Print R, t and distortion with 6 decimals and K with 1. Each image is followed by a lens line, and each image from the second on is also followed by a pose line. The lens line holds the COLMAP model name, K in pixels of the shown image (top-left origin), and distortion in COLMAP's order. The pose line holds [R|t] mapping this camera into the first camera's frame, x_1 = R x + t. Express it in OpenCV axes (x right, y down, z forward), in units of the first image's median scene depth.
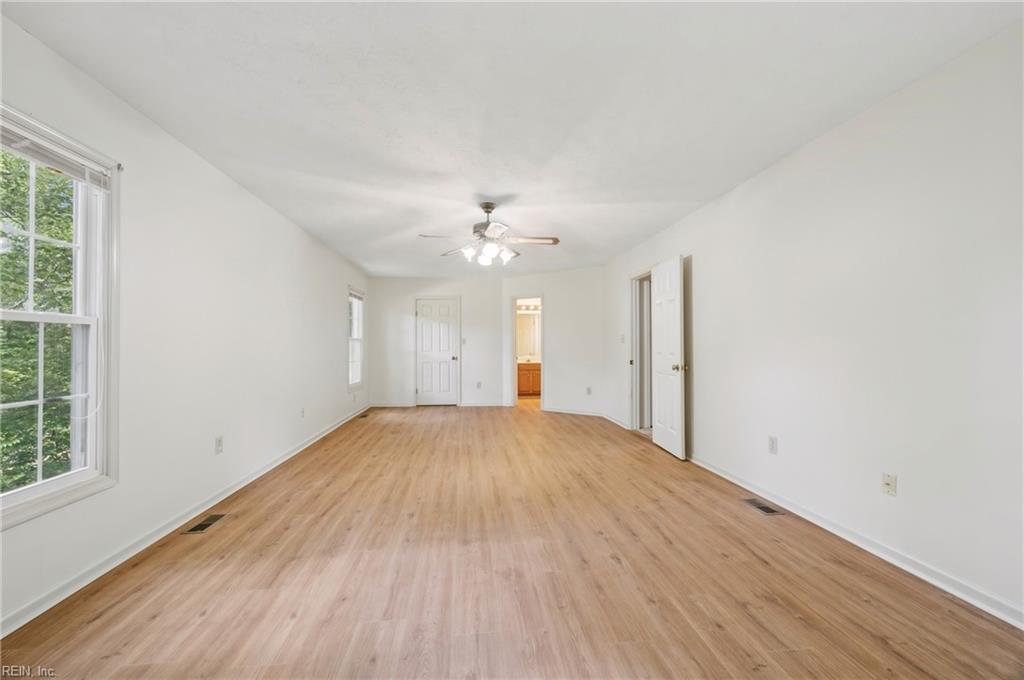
lens RADIAL K [[407.6, 0, 511.2], [0, 407.6, 339.2], [0, 0, 1]] dist [-0.001416, 0.000553]
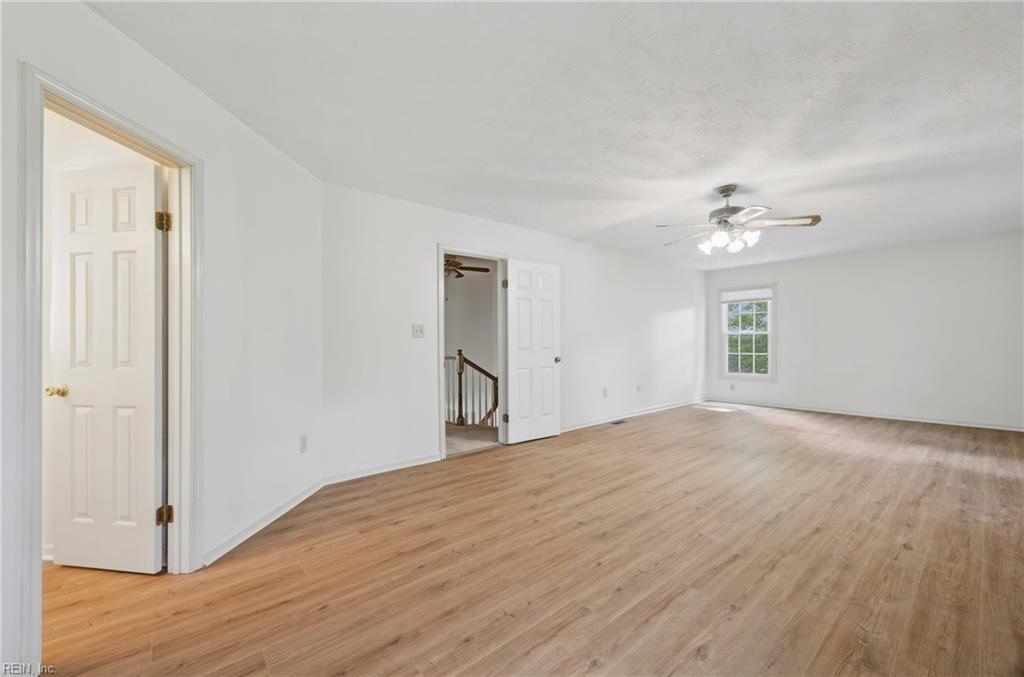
lens RADIAL K [[391.5, 0, 509.7], [0, 391.5, 342.6], [0, 0, 1]] dist [0.000144, 0.000097]
pose [[-0.541715, 0.003811, 0.840553, -0.603111], [-0.006597, 0.999940, -0.008785, 0.034048], [-0.840536, -0.010304, -0.541657, 2.132636]]
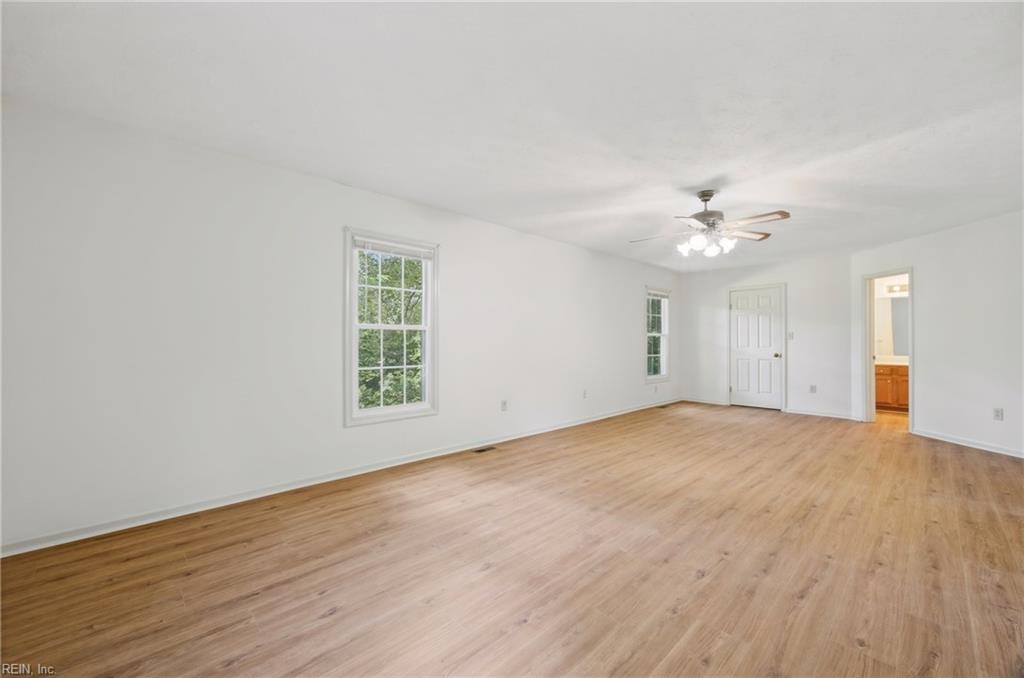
lens RADIAL K [[407.6, 0, 511.2], [0, 407.6, 338.2], [0, 0, 1]] dist [-0.001416, 0.000553]
pose [[0.610078, -0.003841, -0.792332, 0.469684], [0.012856, 0.999905, 0.005051, -0.003259], [0.792237, -0.013267, 0.610070, 0.066891]]
